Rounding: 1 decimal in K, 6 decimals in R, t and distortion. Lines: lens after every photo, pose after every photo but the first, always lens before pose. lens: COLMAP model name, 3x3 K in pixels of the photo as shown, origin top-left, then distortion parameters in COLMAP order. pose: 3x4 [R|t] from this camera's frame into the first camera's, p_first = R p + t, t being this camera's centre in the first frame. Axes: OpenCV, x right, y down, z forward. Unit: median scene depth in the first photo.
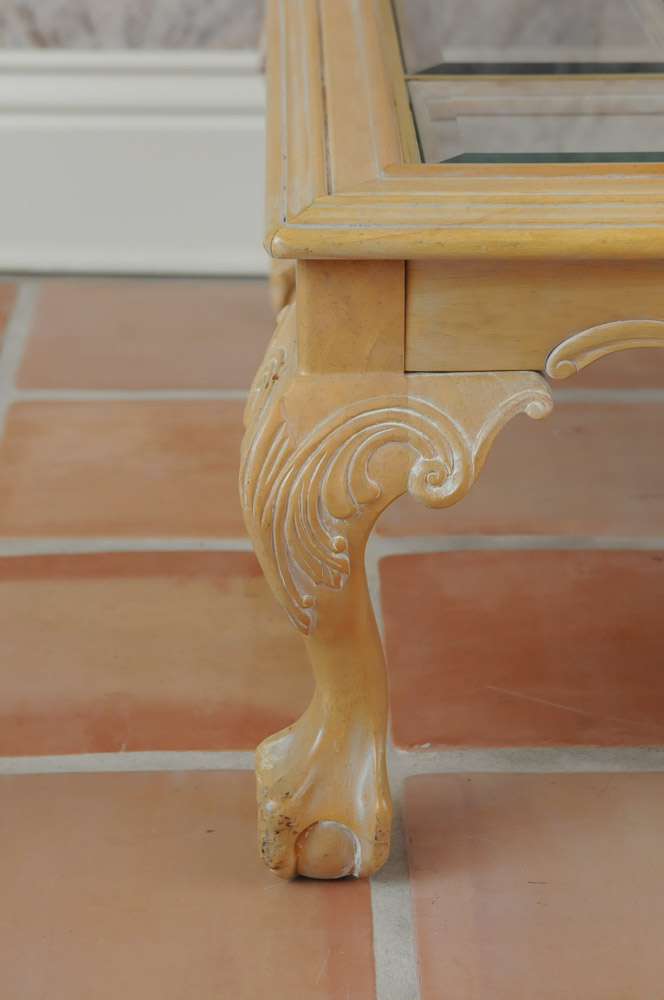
lens RADIAL K [[2318.4, 0, 332.0], [0, 2318.4, 500.0], [0, 0, 1]] dist [0.251038, -0.072818]
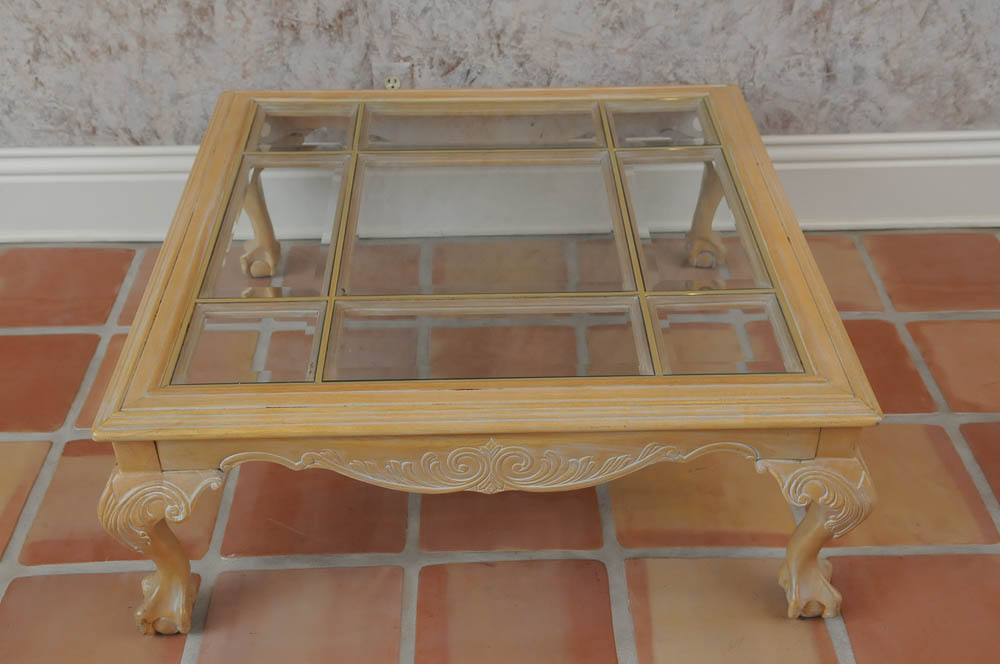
lens RADIAL K [[1186.5, 0, 500.0], [0, 1186.5, 332.0], [0, 0, 1]] dist [0.072234, -0.028963]
pose [[0.999915, -0.011602, -0.005989, 0.396052], [0.012581, 0.978797, 0.204446, -0.449765], [0.003490, -0.204504, 0.978860, -0.208209]]
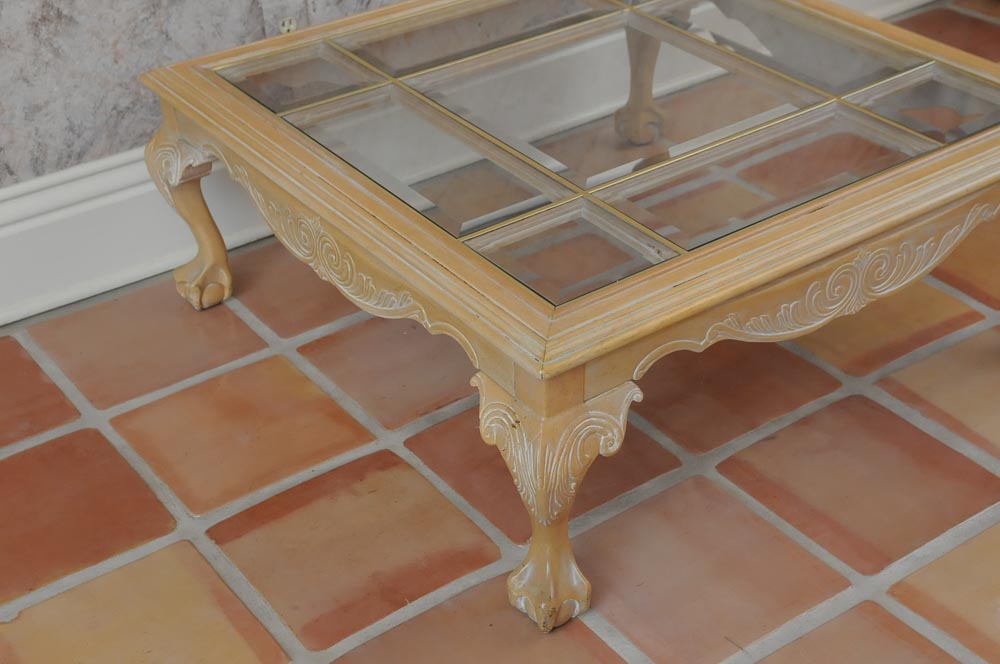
lens RADIAL K [[1571.8, 0, 500.0], [0, 1571.8, 332.0], [0, 0, 1]] dist [0.153859, 0.131780]
pose [[0.821743, -0.334161, 0.461601, -0.673671], [0.264604, 0.941154, 0.210270, -0.437223], [-0.504702, -0.050646, 0.861807, -0.207024]]
